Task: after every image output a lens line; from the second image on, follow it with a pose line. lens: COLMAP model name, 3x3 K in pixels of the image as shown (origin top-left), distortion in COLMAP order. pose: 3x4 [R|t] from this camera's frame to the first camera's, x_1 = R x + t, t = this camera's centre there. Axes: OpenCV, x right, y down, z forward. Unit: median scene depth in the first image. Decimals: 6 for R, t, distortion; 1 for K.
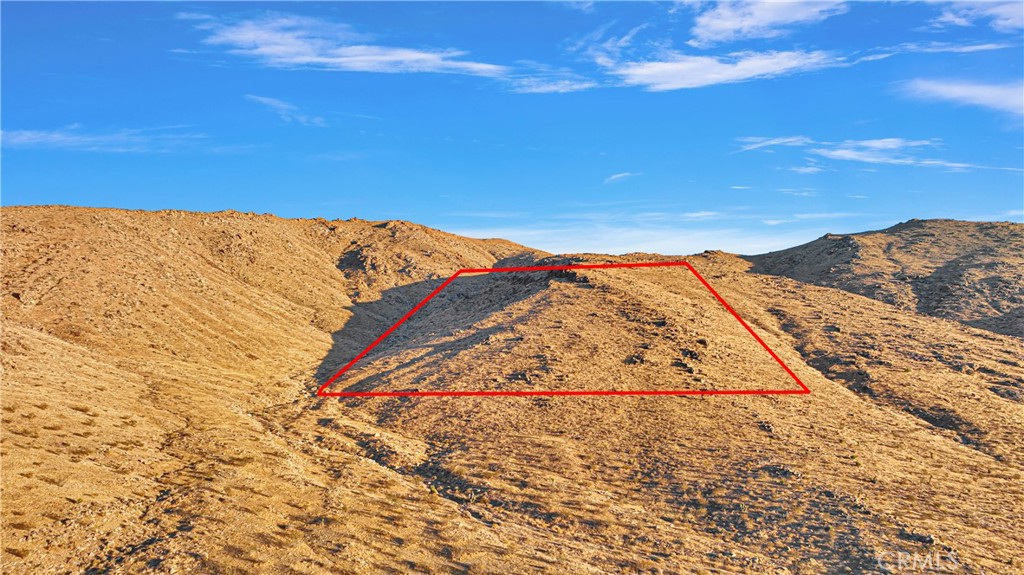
lens RADIAL K [[722.8, 0, 508.0], [0, 722.8, 289.7], [0, 0, 1]] dist [0.005214, 0.005493]
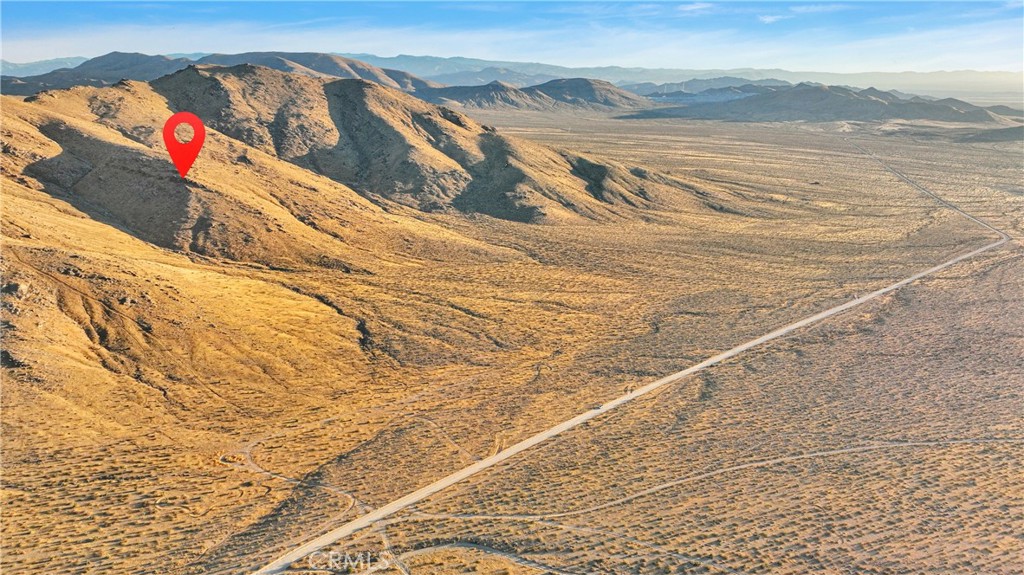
lens RADIAL K [[722.8, 0, 508.0], [0, 722.8, 289.7], [0, 0, 1]] dist [0.005214, 0.005493]
pose [[0.584629, -0.240560, 0.774816, -0.763364], [-0.092226, 0.929133, 0.358059, -0.394171], [-0.806042, -0.280790, 0.521012, -0.761738]]
